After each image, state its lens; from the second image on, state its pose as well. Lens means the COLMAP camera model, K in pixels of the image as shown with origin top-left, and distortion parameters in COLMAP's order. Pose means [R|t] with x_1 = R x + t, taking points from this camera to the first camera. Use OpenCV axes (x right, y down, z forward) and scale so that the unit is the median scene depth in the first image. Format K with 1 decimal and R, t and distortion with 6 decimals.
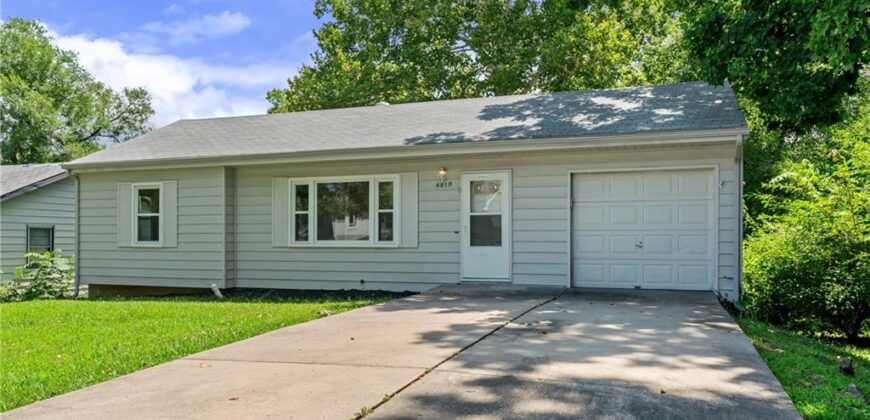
lens RADIAL K [[626.3, 0, 435.0], [0, 626.3, 210.0], [0, 0, 1]] dist [0.012573, 0.004217]
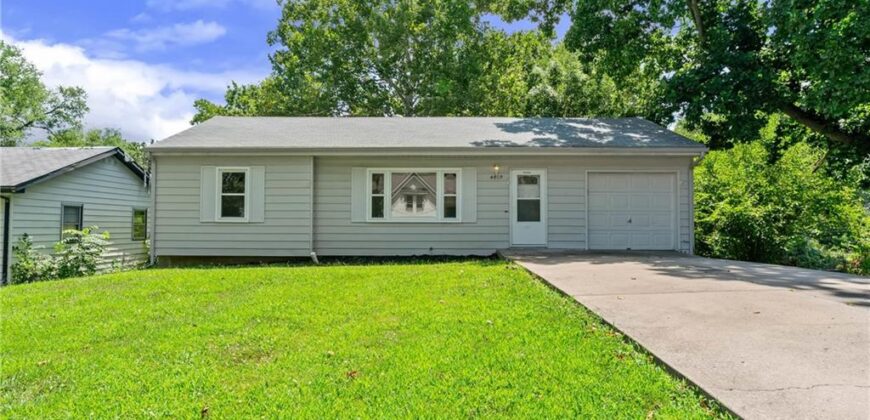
lens RADIAL K [[459.2, 0, 434.0], [0, 459.2, 191.4], [0, 0, 1]] dist [0.001283, 0.000232]
pose [[0.946730, 0.028200, 0.320792, -0.403968], [-0.018371, 0.999266, -0.033624, 0.025317], [-0.321504, 0.025939, 0.946553, 0.080299]]
